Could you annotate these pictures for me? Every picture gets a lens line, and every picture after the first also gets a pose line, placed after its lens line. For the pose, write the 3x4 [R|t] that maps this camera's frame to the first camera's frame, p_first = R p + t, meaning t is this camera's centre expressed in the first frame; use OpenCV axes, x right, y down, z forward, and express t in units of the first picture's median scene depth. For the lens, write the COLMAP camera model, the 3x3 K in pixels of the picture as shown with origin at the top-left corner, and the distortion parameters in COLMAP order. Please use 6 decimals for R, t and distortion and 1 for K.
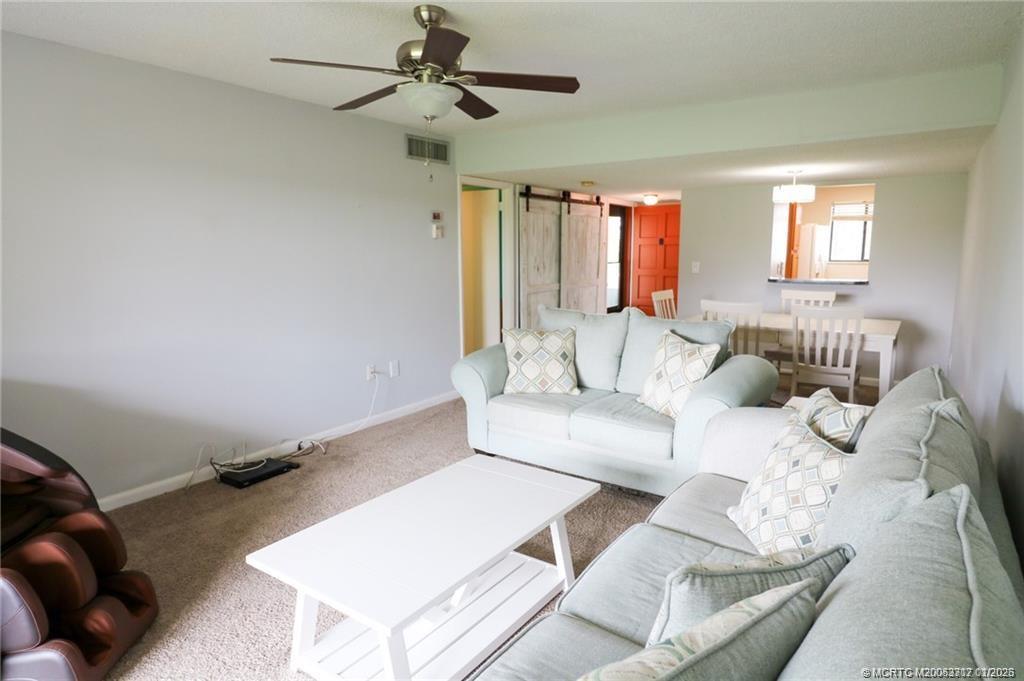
lens RADIAL K [[604.9, 0, 509.7], [0, 604.9, 336.9], [0, 0, 1]] dist [-0.003201, -0.004743]
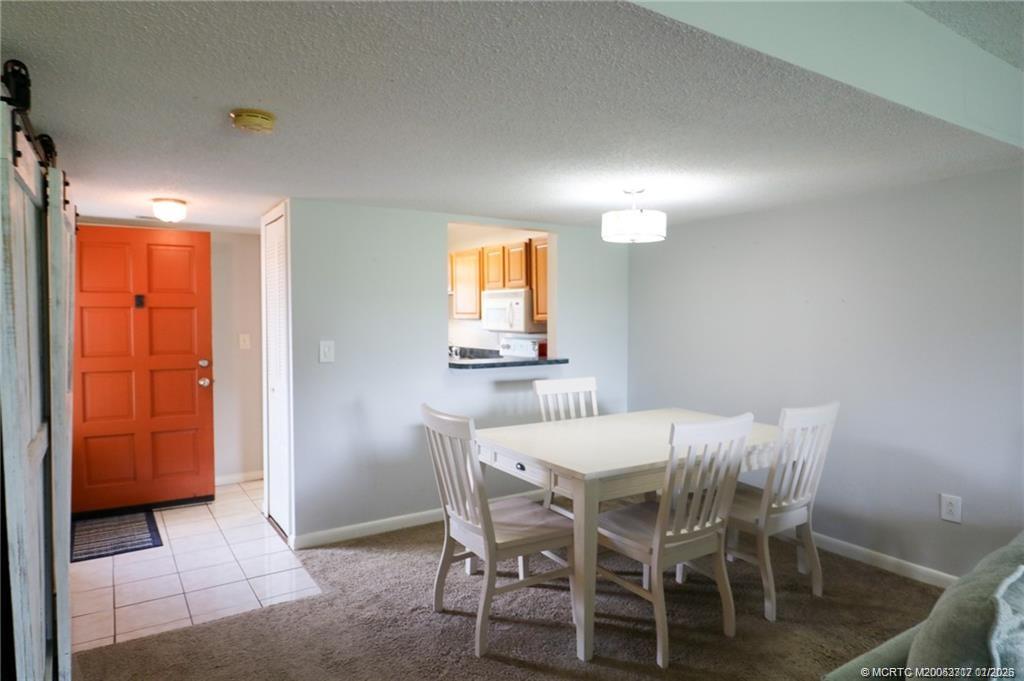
lens RADIAL K [[604.9, 0, 511.4], [0, 604.9, 335.7], [0, 0, 1]] dist [-0.003201, -0.004743]
pose [[0.380053, -0.029082, 0.924508, -0.116849], [0.133277, 0.990797, -0.023621, -0.100947], [-0.915313, 0.132192, 0.380431, 0.702975]]
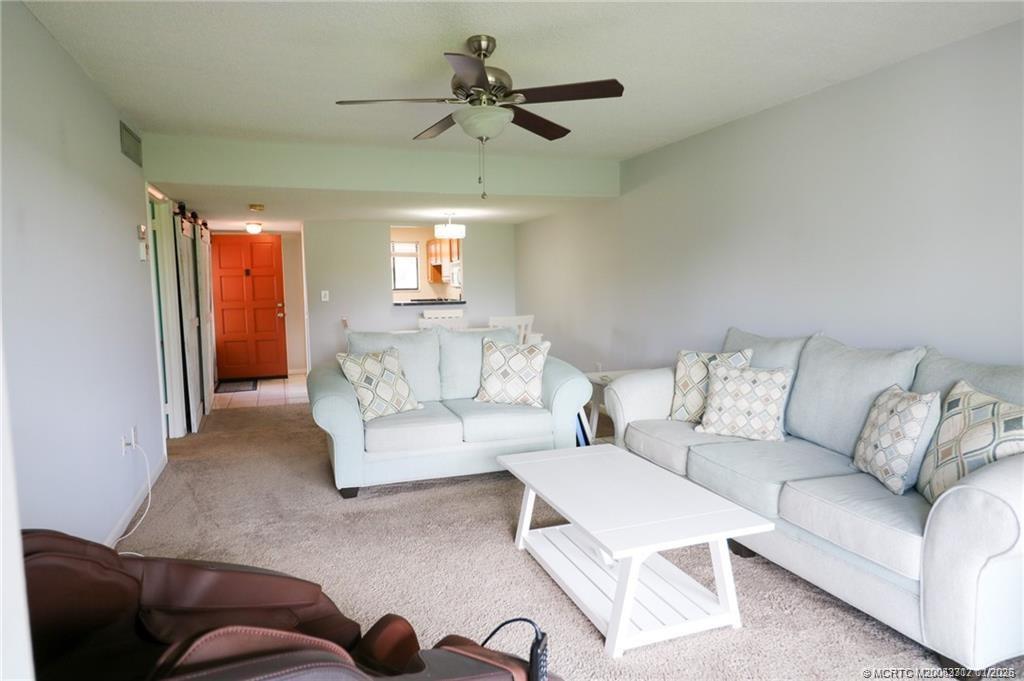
lens RADIAL K [[604.9, 0, 516.4], [0, 604.9, 342.0], [0, 0, 1]] dist [-0.003201, -0.004743]
pose [[0.568078, -0.087239, 0.818338, -0.390832], [0.132371, 0.991105, 0.013766, -0.006922], [-0.812259, 0.100504, 0.574572, 0.150389]]
